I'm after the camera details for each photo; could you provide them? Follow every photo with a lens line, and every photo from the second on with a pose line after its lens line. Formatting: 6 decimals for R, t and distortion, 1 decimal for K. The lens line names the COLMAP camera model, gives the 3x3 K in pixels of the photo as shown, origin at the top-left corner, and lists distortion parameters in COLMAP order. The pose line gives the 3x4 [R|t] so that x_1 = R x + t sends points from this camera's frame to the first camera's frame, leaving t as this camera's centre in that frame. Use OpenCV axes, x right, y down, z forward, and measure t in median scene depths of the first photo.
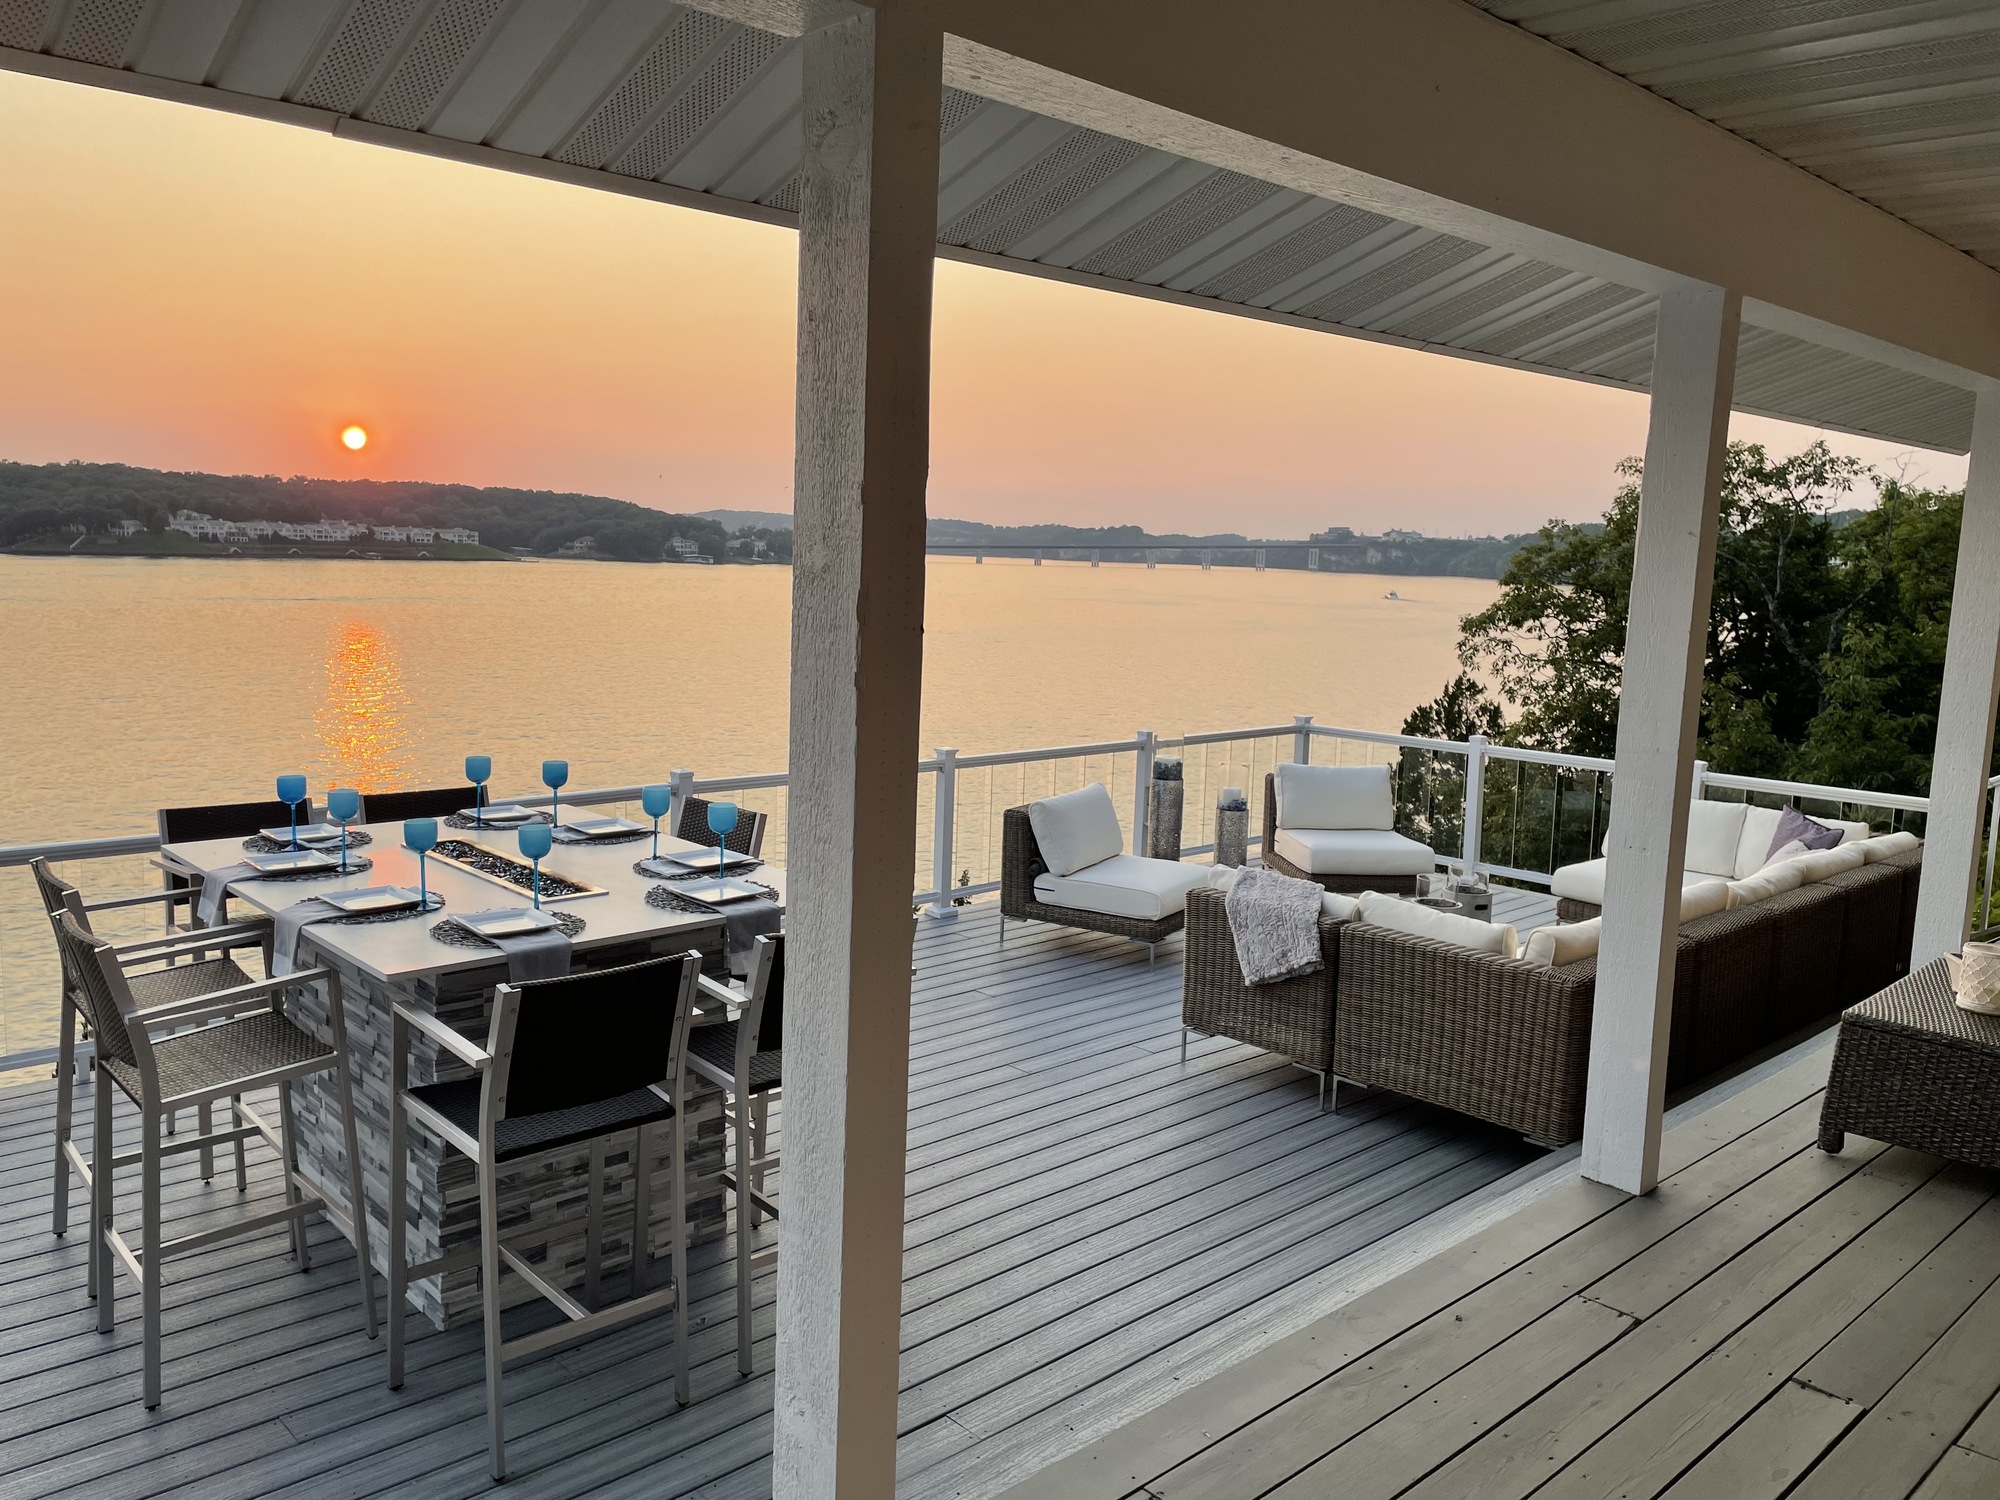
lens RADIAL K [[1508.1, 0, 980.9], [0, 1508.1, 745.9], [0, 0, 1]] dist [0.087308, -0.109397]
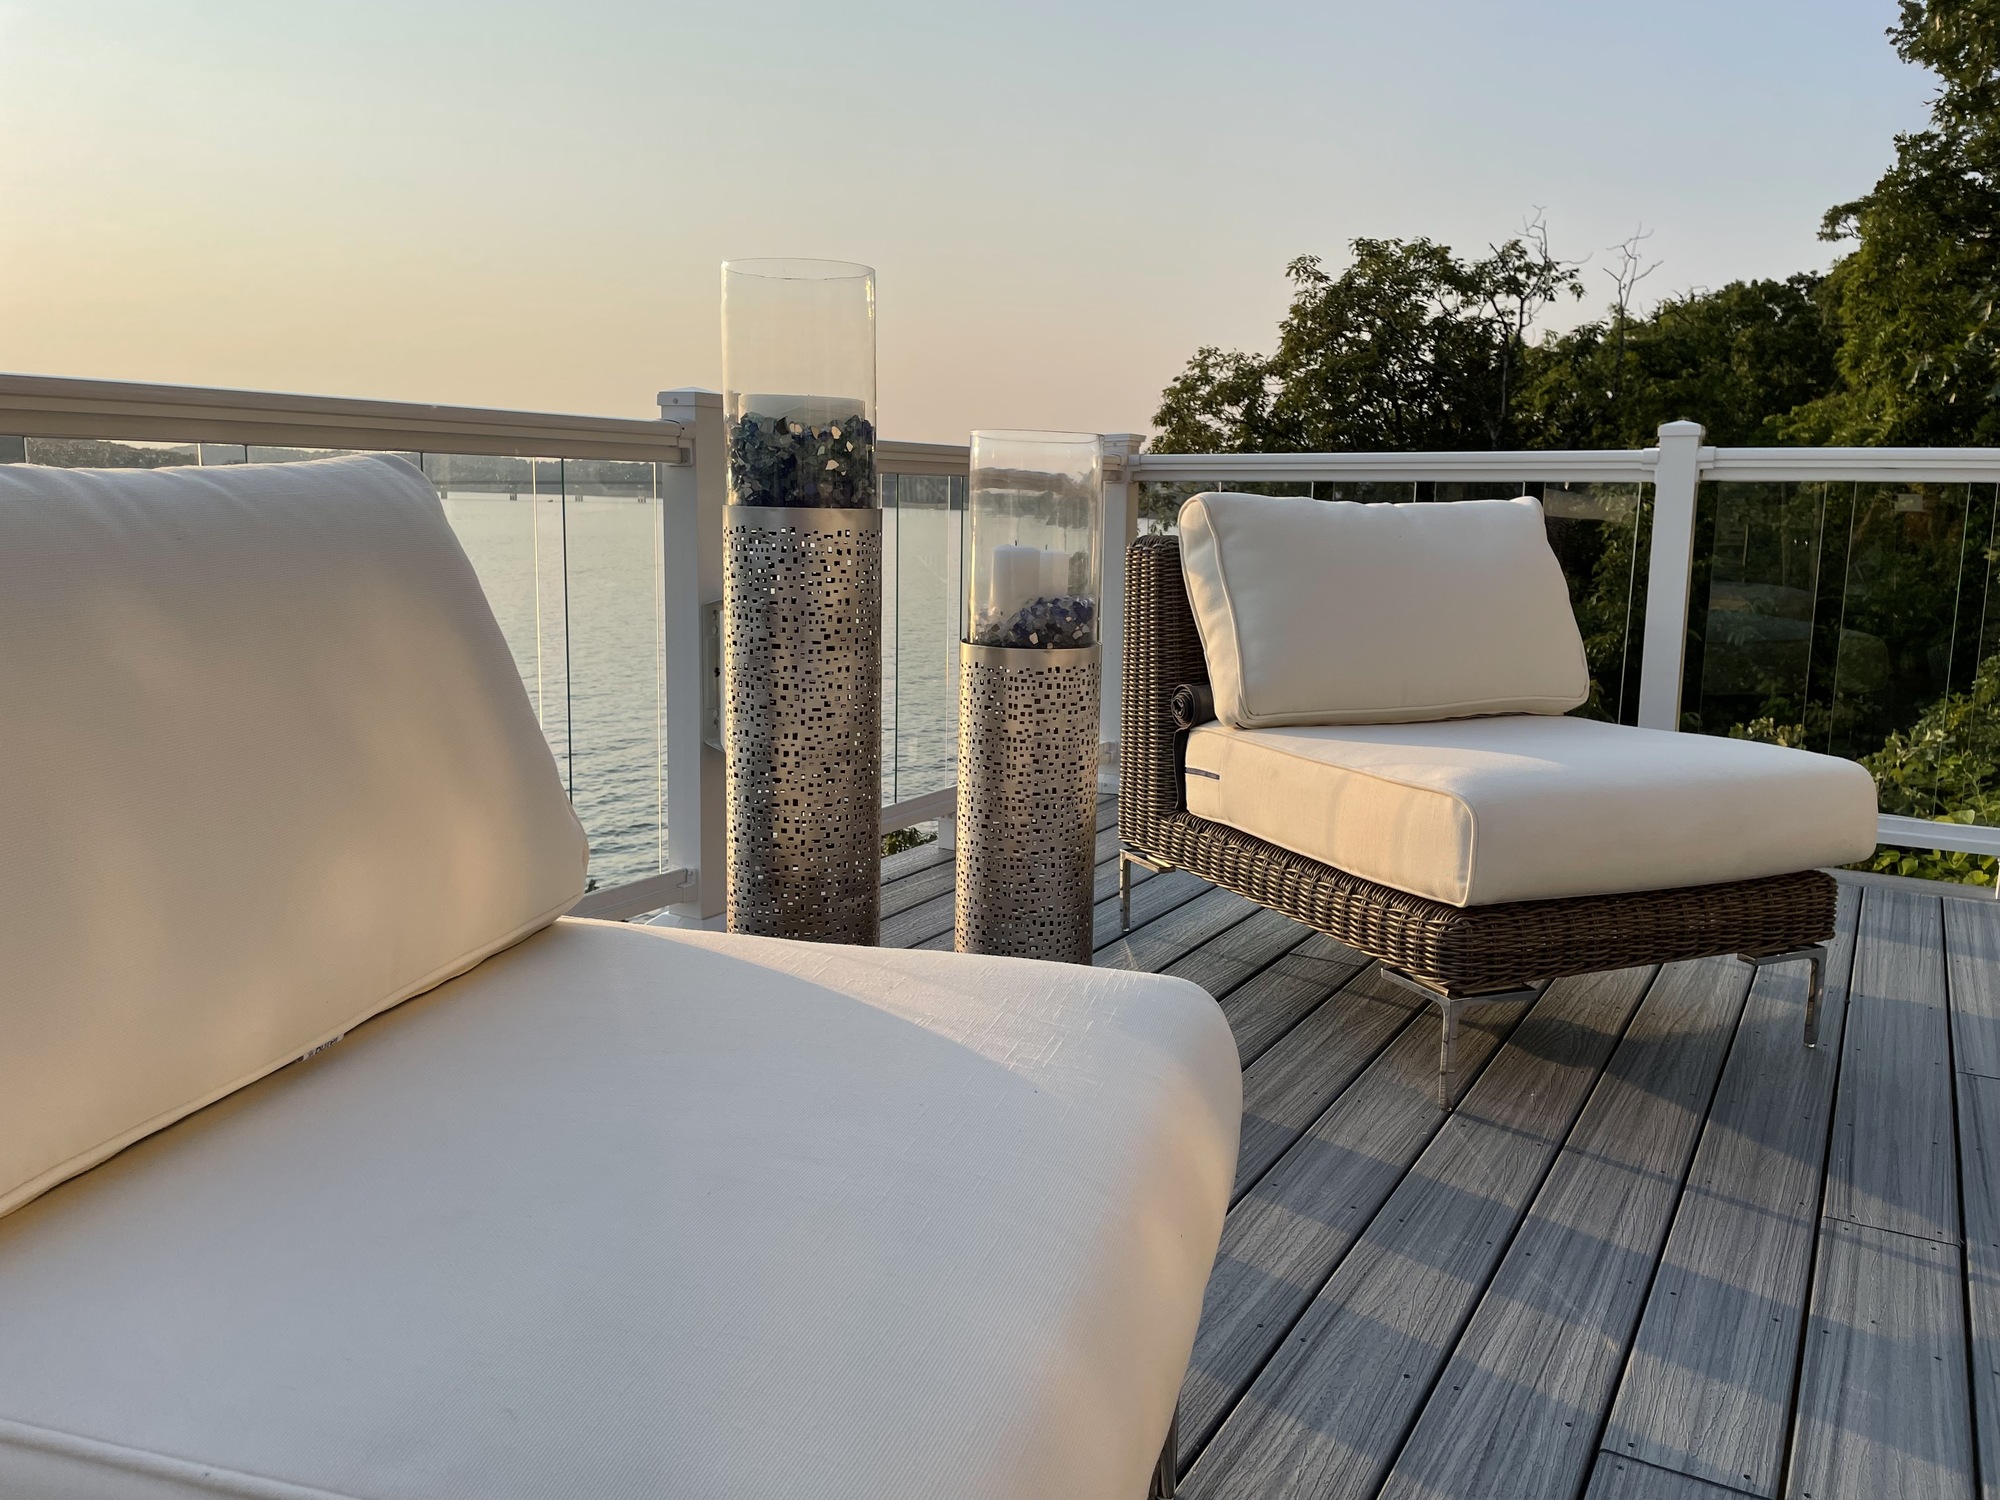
lens RADIAL K [[1508.1, 0, 1001.4], [0, 1508.1, 737.6], [0, 0, 1]] dist [0.087308, -0.109397]
pose [[0.953860, -0.057994, 0.294597, 0.030844], [0.047473, 0.997957, 0.042745, 0.016240], [-0.296474, -0.026787, 0.954665, 0.283498]]
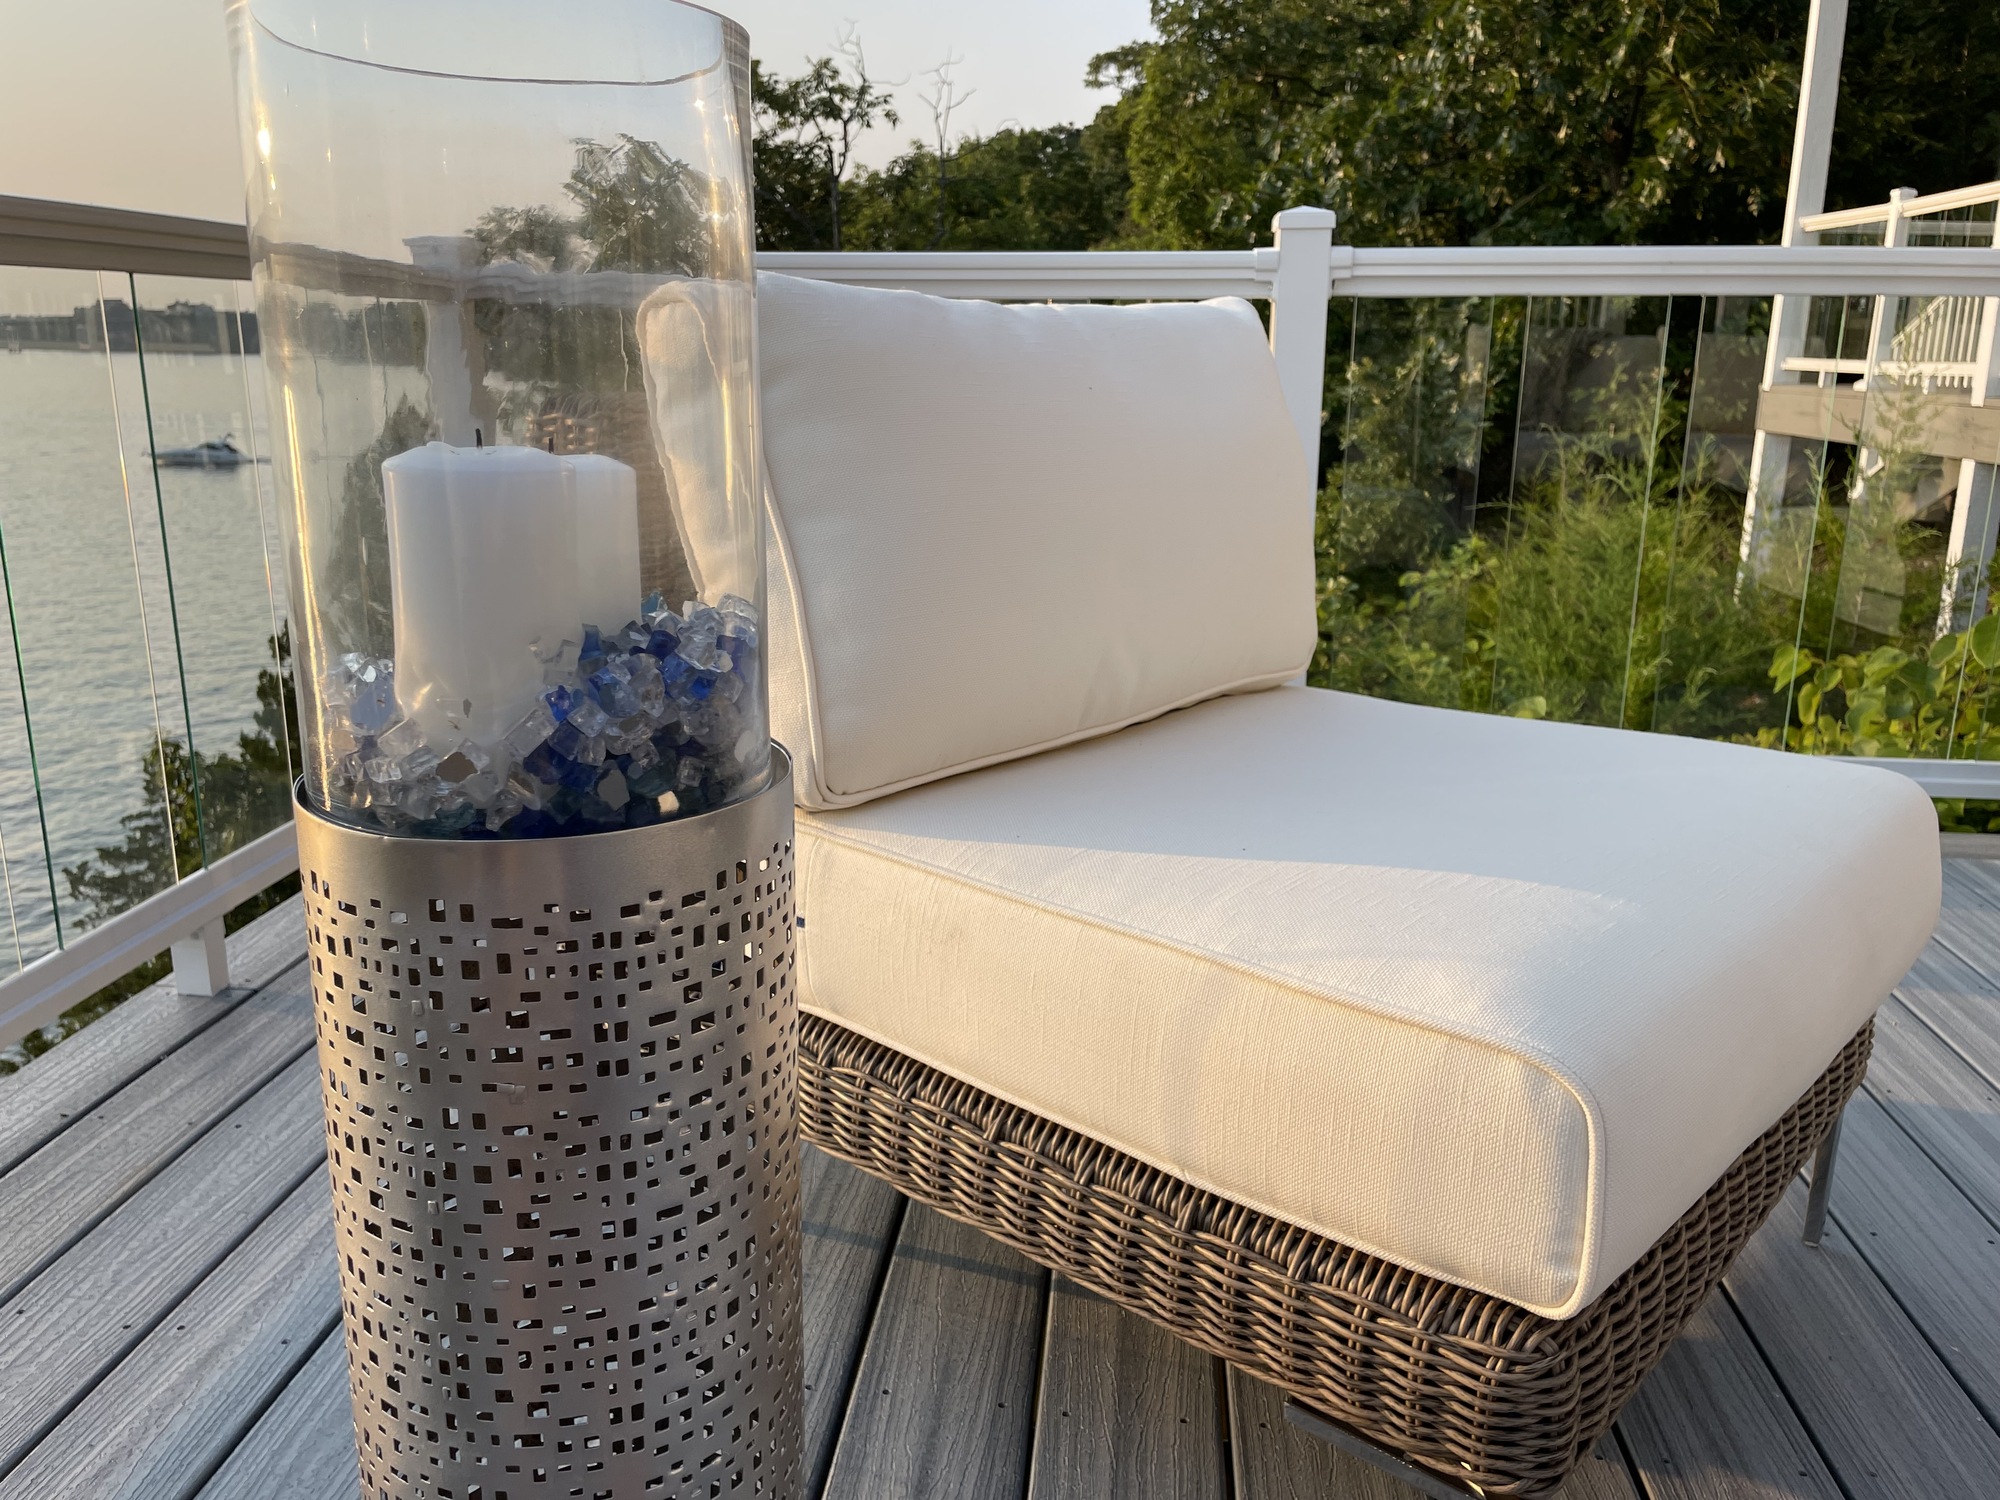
lens RADIAL K [[1508.1, 0, 979.9], [0, 1508.1, 749.3], [0, 0, 1]] dist [0.087308, -0.109397]
pose [[0.745967, -0.190331, 0.638207, 0.049179], [0.098391, 0.979273, 0.177042, 0.010942], [-0.658675, -0.069274, 0.749232, 0.336147]]
